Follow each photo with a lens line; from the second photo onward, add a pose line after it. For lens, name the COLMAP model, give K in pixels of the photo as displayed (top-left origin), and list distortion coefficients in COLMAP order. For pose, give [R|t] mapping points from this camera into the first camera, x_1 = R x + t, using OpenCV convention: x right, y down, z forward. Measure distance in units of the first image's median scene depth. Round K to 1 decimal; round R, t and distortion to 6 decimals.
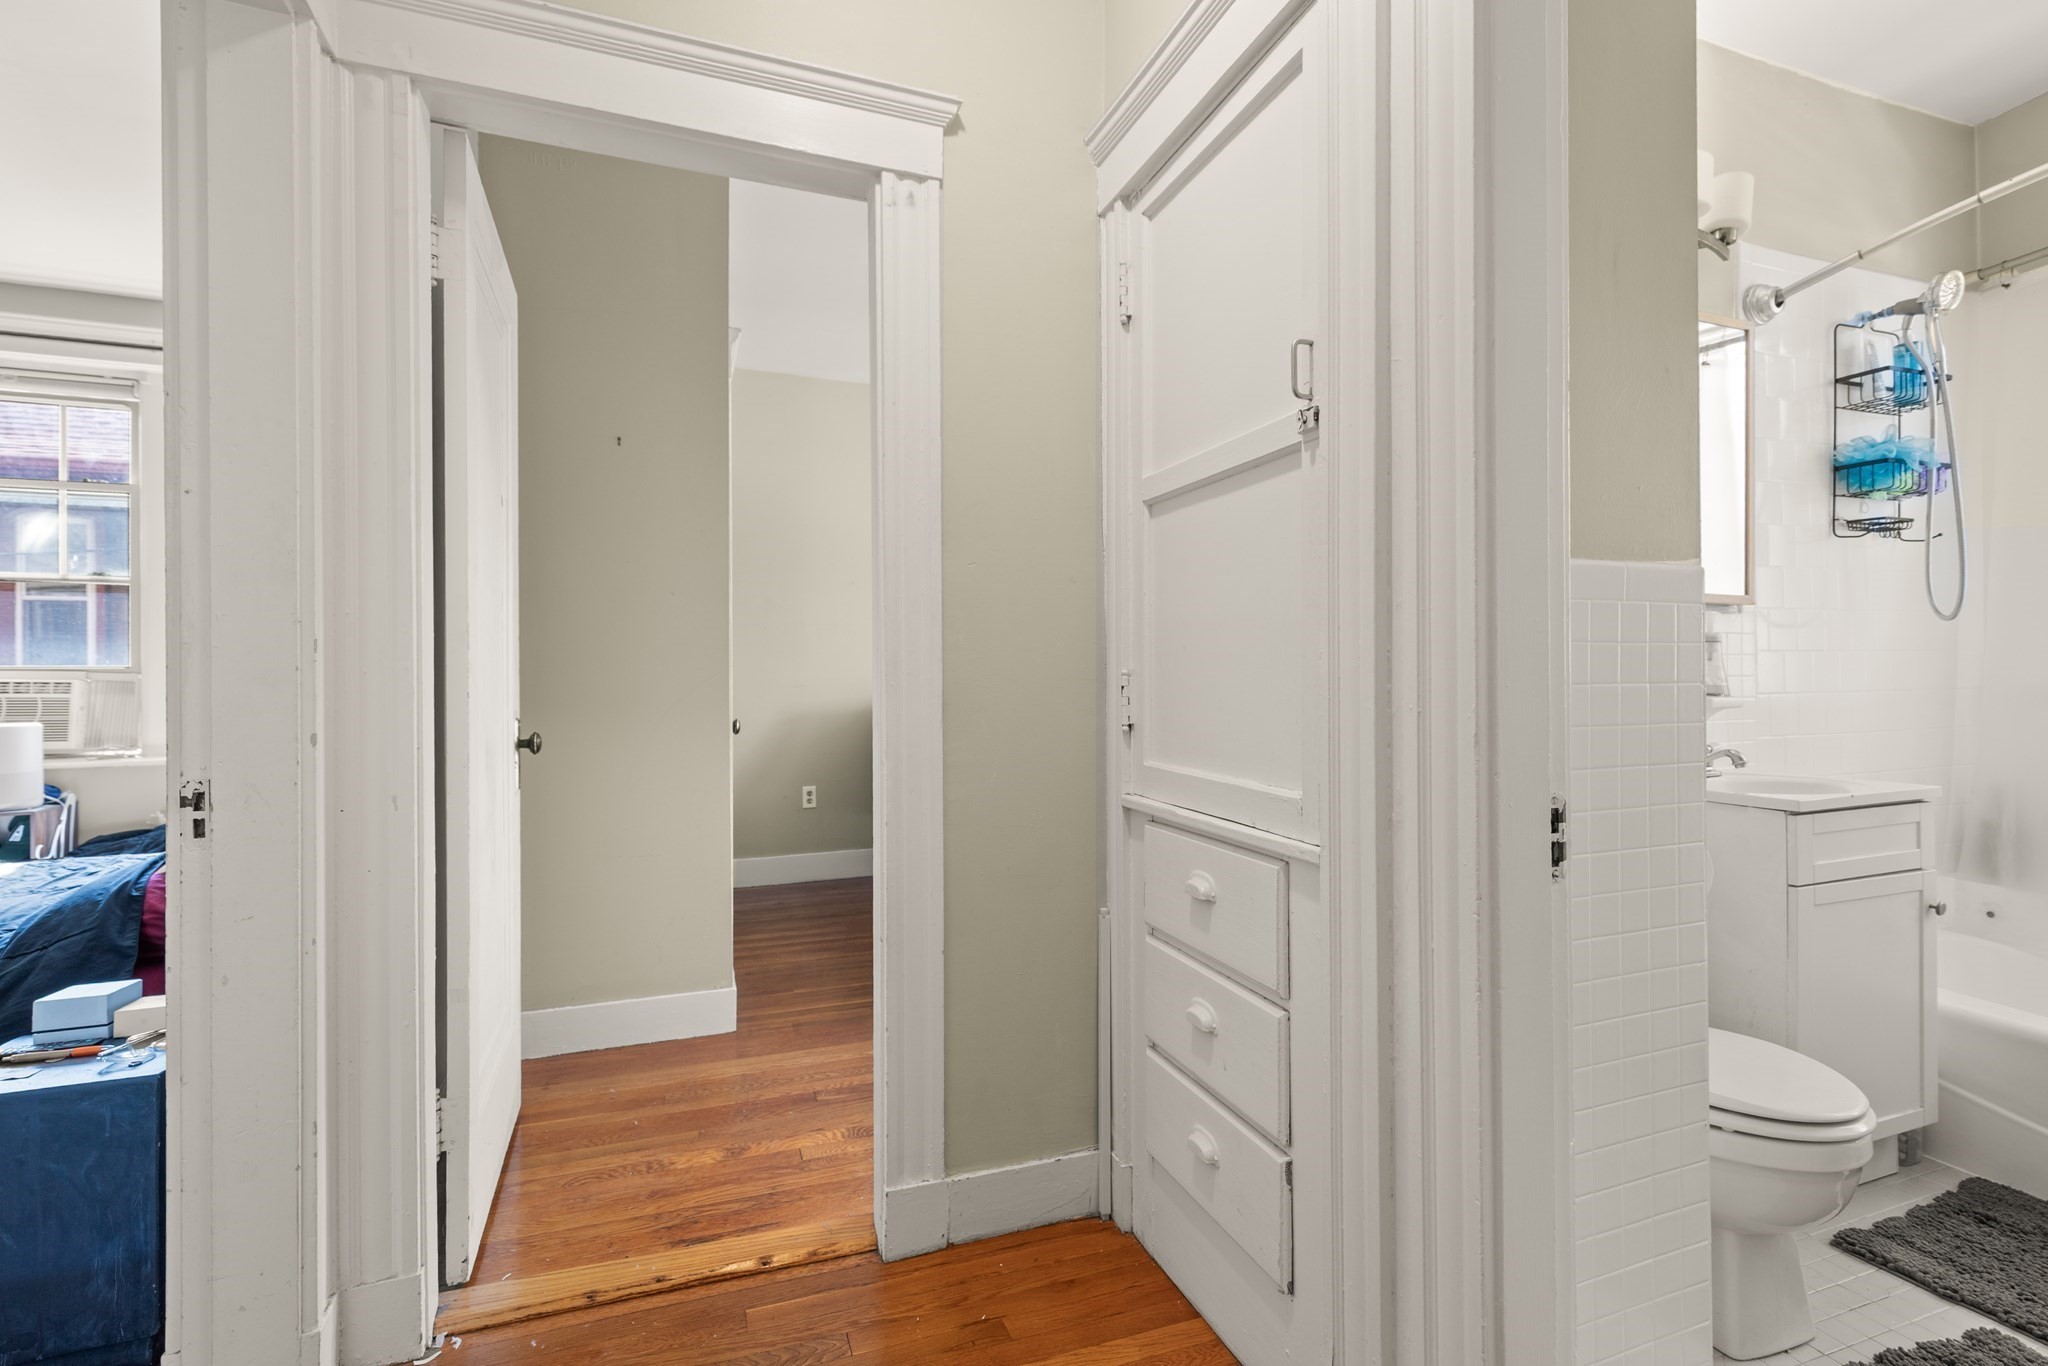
lens RADIAL K [[938.9, 0, 1023.9], [0, 938.9, 668.4], [0, 0, 1]] dist [-0.002164, -0.000017]
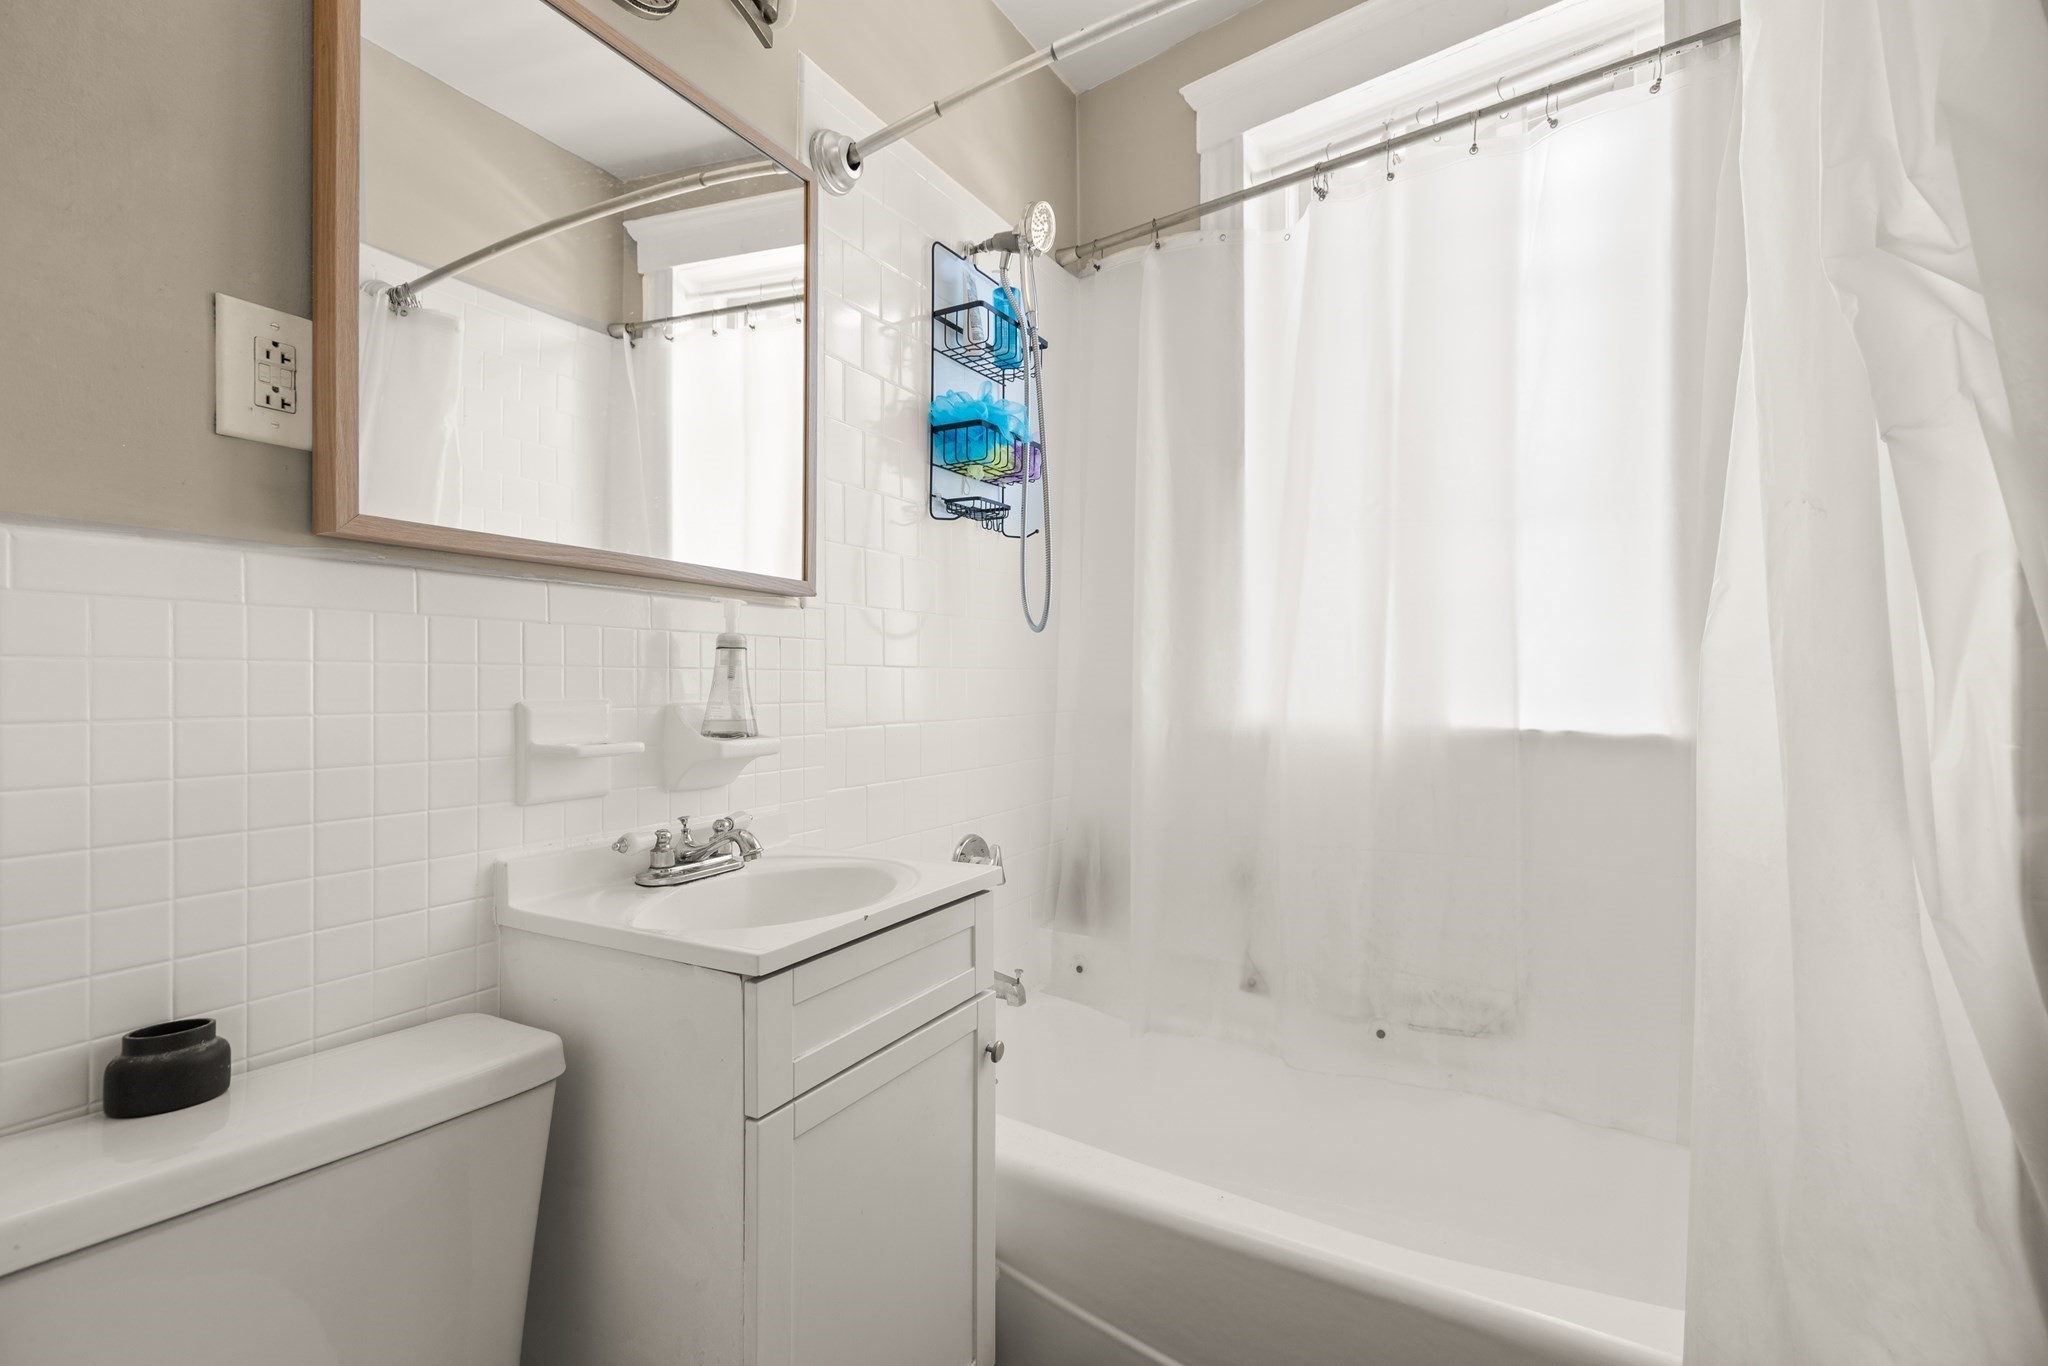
lens RADIAL K [[938.3, 0, 1024.0], [0, 938.3, 683.0], [0, 0, 1]] dist [0.000452, -0.000193]
pose [[0.765643, 0.005600, 0.643241, 0.435665], [-0.005563, 0.999982, -0.002085, -0.005150], [-0.643241, -0.001982, 0.765661, 0.368677]]
